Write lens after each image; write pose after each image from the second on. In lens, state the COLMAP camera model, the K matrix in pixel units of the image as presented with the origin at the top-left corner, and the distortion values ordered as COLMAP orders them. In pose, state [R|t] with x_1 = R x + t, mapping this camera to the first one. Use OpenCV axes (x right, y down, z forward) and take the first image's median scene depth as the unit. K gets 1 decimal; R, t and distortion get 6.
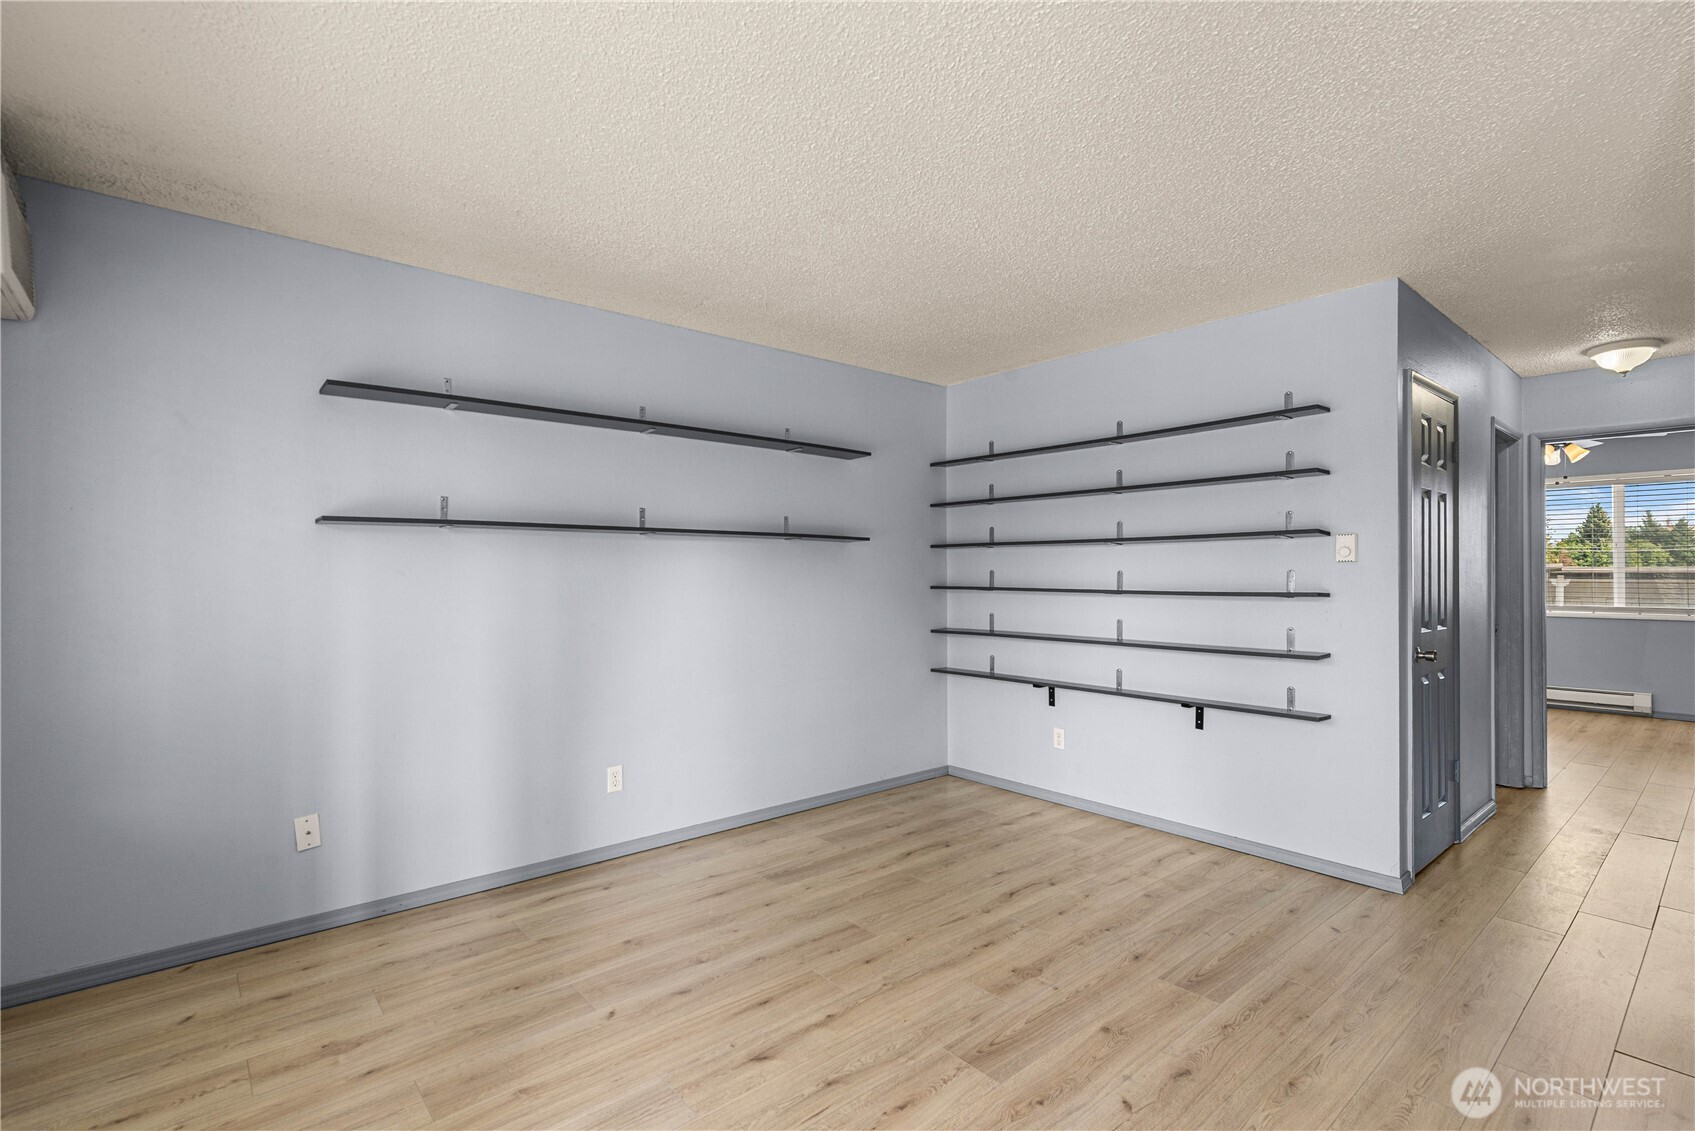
lens RADIAL K [[774.7, 0, 864.5], [0, 774.7, 569.2], [0, 0, 1]] dist [0.001041, -0.000019]
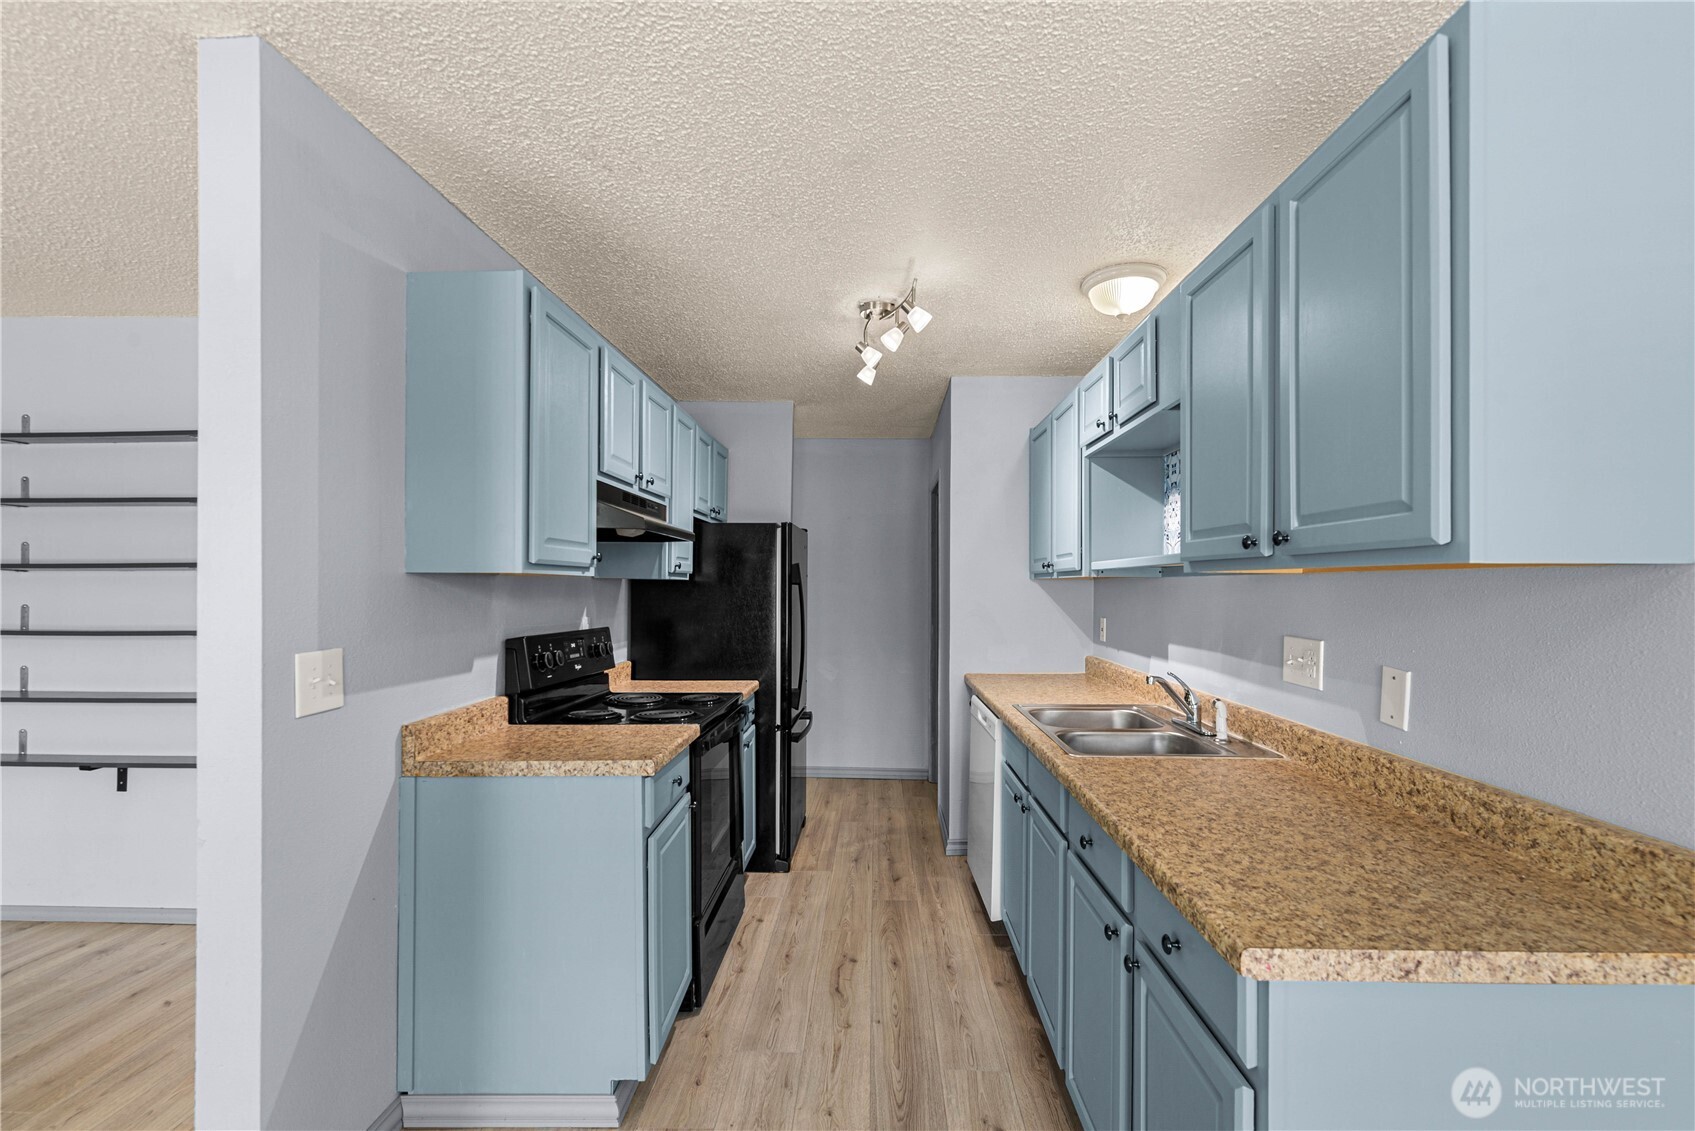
lens RADIAL K [[736.7, 0, 842.4], [0, 736.7, 582.1], [0, 0, 1]] dist [-0.000739, -0.000019]
pose [[0.683683, 0.006467, 0.729751, 0.429397], [-0.007042, 0.999973, -0.002264, -0.030946], [-0.729745, -0.003591, 0.683710, -0.146558]]
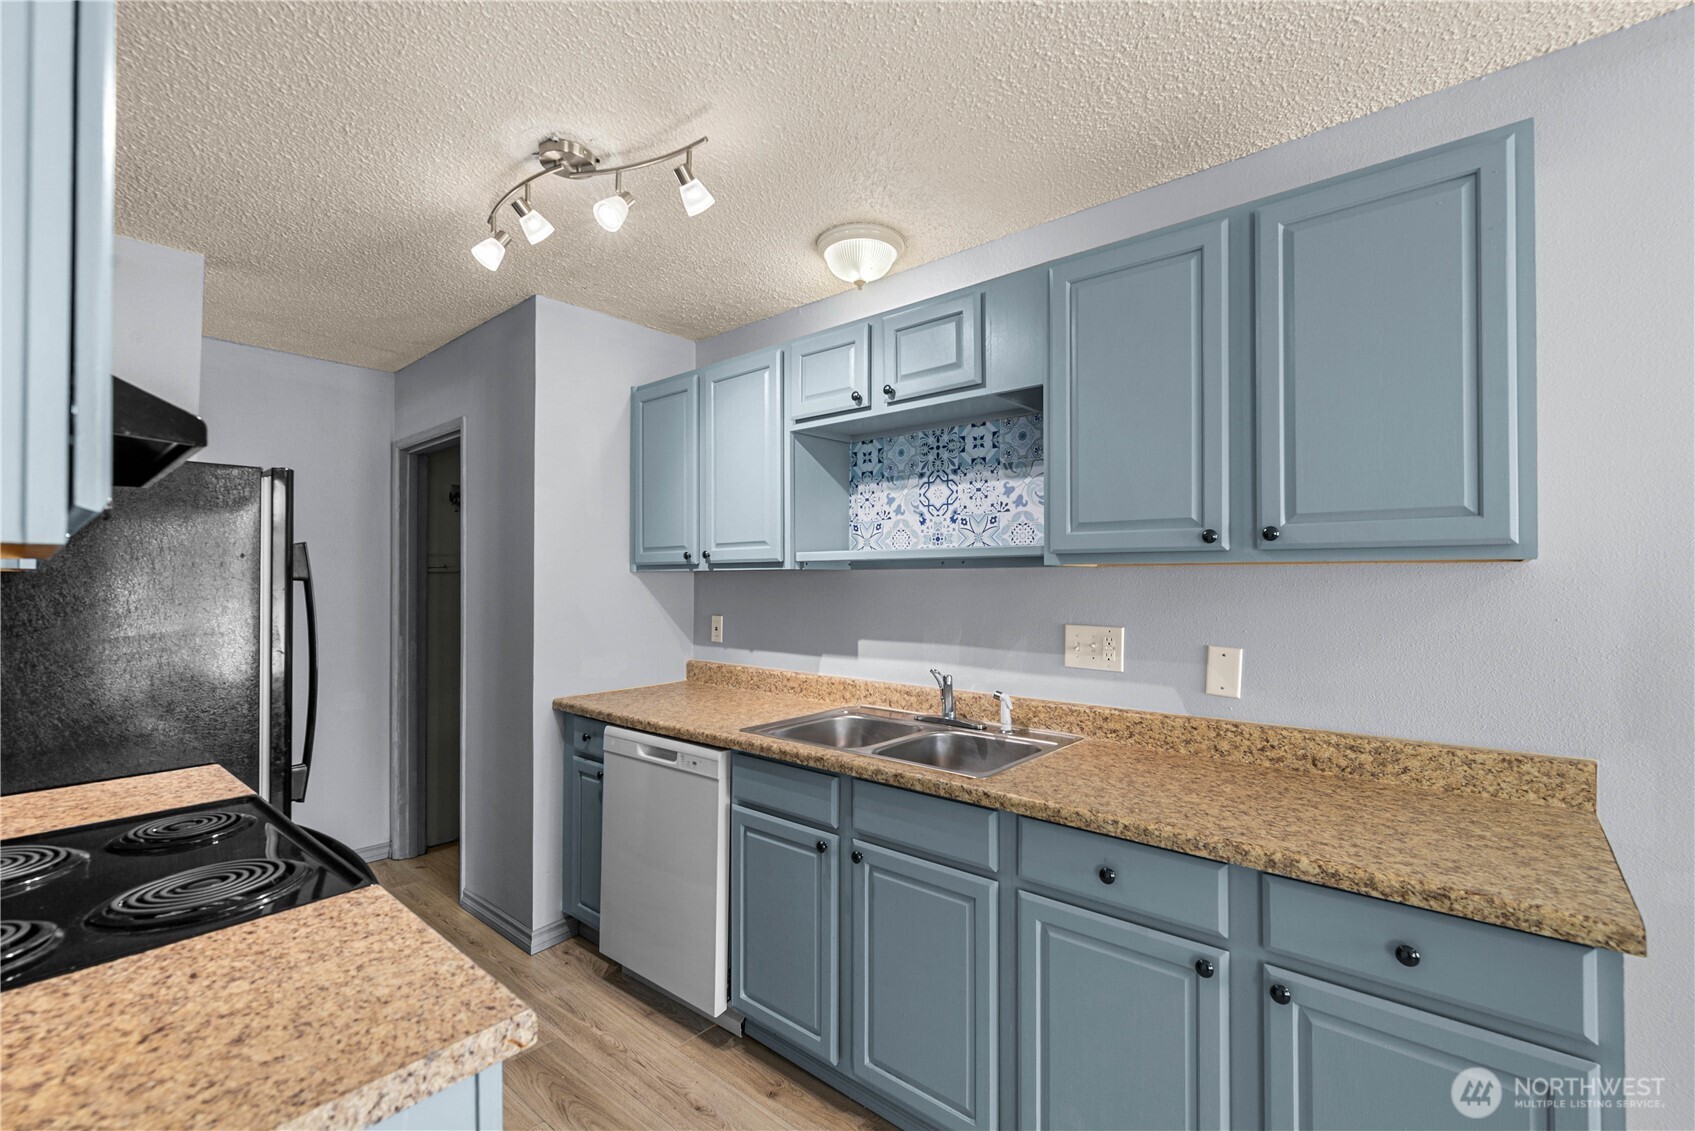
lens RADIAL K [[745.1, 0, 859.9], [0, 745.1, 571.5], [0, 0, 1]] dist [0.000681, 0.000006]
pose [[-0.145741, 0.012027, 0.989250, 0.493131], [-0.001379, 0.999923, -0.012360, -0.029494], [-0.989322, -0.003165, -0.145713, 0.275516]]
